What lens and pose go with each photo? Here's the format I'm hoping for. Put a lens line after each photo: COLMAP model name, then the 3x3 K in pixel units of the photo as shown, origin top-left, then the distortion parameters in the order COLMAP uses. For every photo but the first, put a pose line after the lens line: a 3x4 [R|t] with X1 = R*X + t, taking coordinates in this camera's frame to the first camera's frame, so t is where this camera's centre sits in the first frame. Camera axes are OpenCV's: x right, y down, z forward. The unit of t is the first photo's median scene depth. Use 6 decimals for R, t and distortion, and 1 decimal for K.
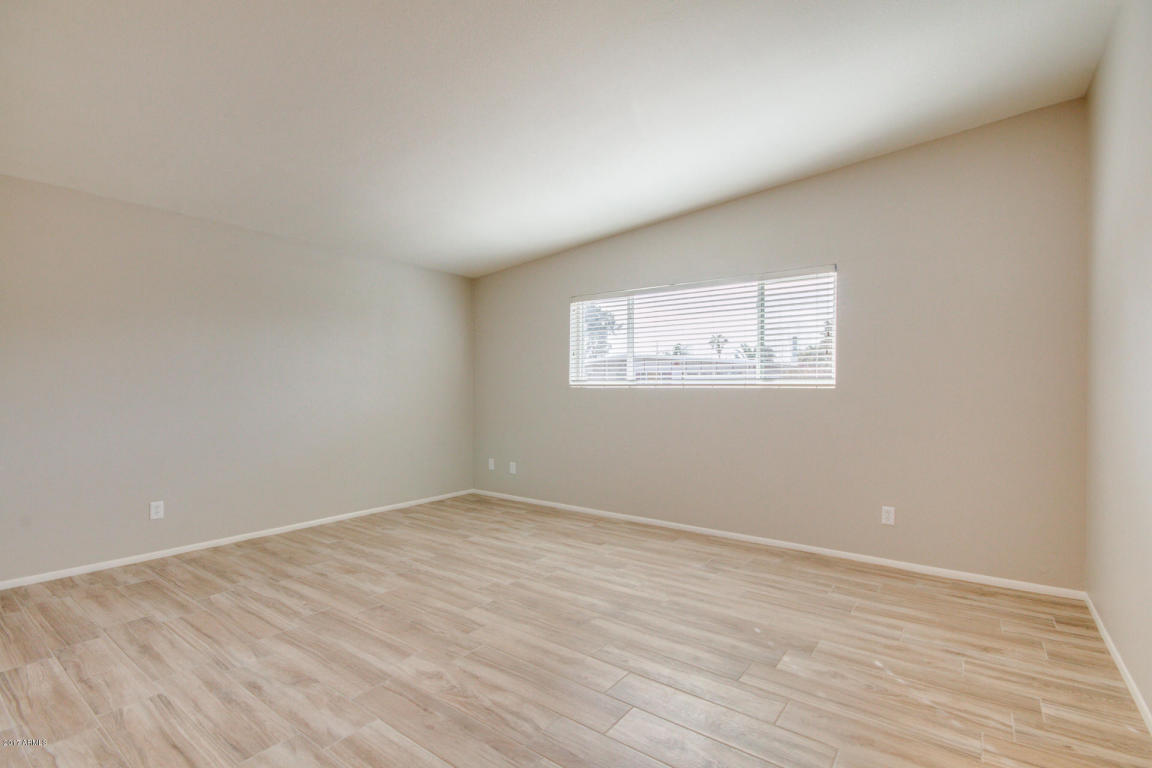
lens RADIAL K [[538.1, 0, 581.7], [0, 538.1, 389.7], [0, 0, 1]] dist [-0.002029, -0.000329]
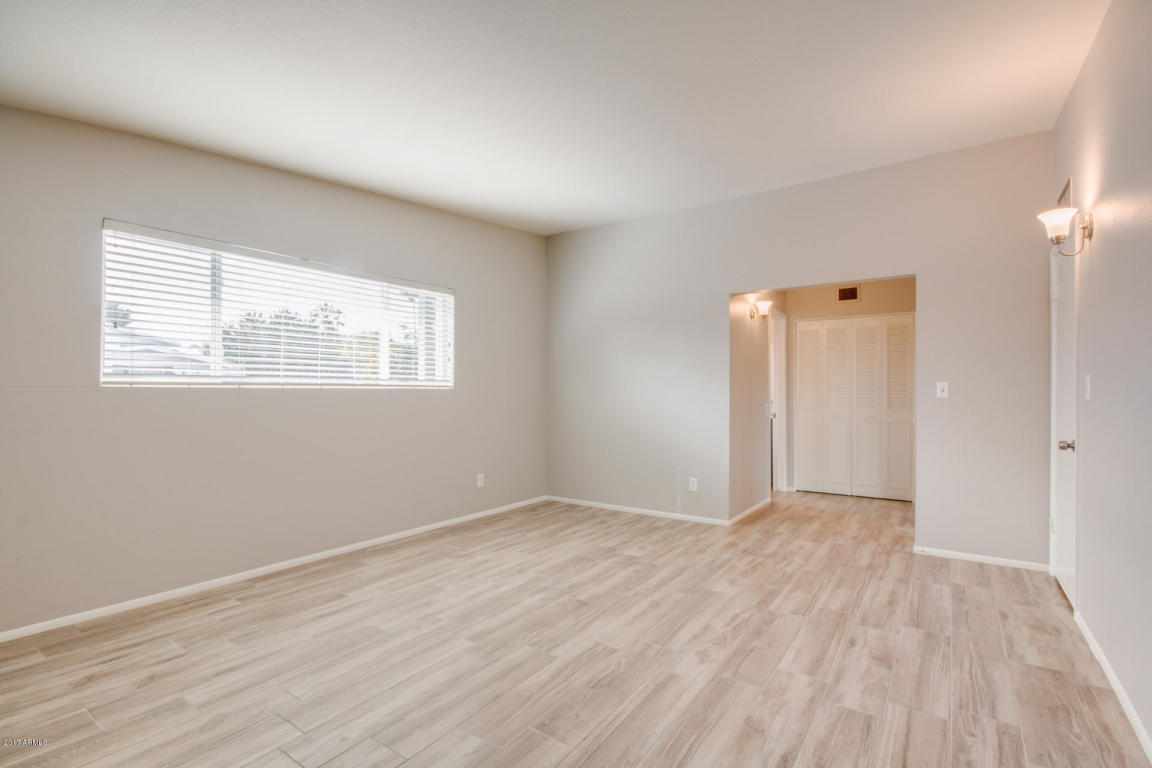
lens RADIAL K [[538.1, 0, 581.7], [0, 538.1, 389.7], [0, 0, 1]] dist [-0.002029, -0.000329]
pose [[-0.042595, -0.000060, 0.999092, -1.013968], [-0.000635, 1.000000, 0.000033, -0.002457], [-0.999092, -0.000633, -0.042595, 0.970055]]
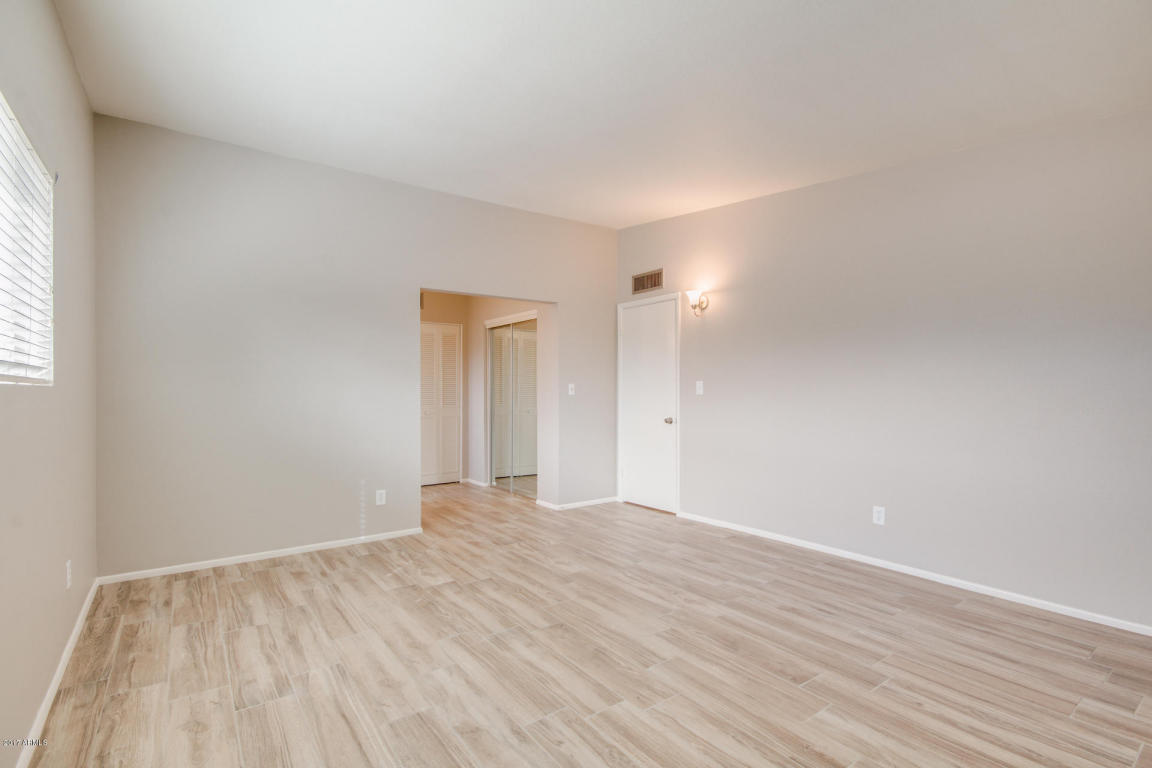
lens RADIAL K [[538.1, 0, 581.7], [0, 538.1, 389.7], [0, 0, 1]] dist [-0.002029, -0.000329]
pose [[-0.959435, -0.001546, 0.281925, -0.294148], [-0.001582, 0.999999, 0.000097, 0.000203], [-0.281925, -0.000353, -0.959436, 1.783872]]
